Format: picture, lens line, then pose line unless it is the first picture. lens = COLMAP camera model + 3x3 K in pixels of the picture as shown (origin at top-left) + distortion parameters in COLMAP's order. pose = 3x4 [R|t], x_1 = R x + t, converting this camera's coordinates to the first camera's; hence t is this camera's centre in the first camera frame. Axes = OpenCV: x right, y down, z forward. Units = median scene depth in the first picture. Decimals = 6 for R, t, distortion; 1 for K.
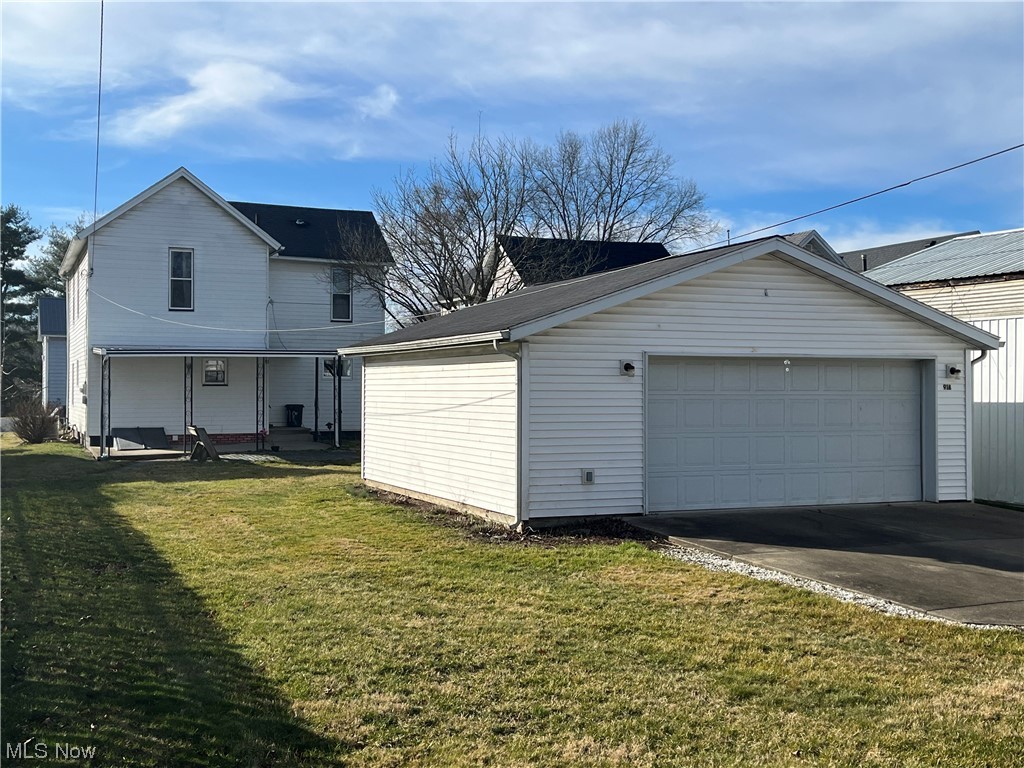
lens RADIAL K [[1262.5, 0, 512.7], [0, 1262.5, 386.9], [0, 0, 1]] dist [0.030136, 0.000000]
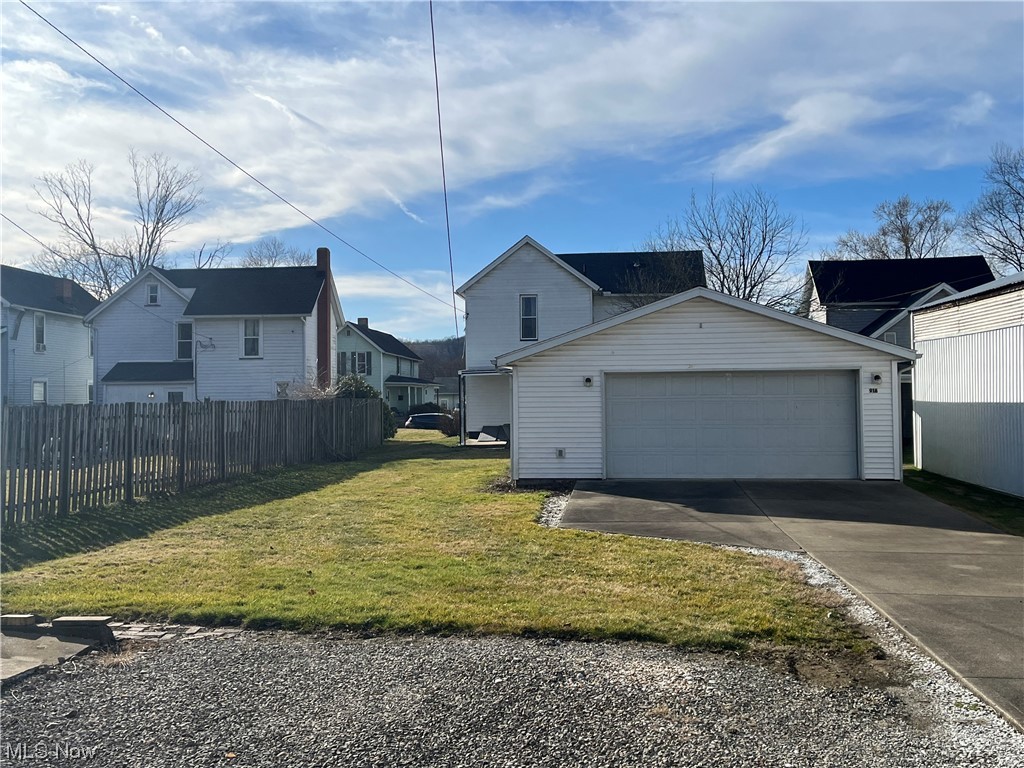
lens RADIAL K [[1137.6, 0, 475.5], [0, 1137.6, 347.9], [0, 0, 1]] dist [0.060767, 0.000000]
pose [[0.863108, -0.030645, -0.504089, 0.580489], [0.012497, 0.999148, -0.039343, -0.002515], [0.504865, 0.027658, 0.862755, -0.209596]]
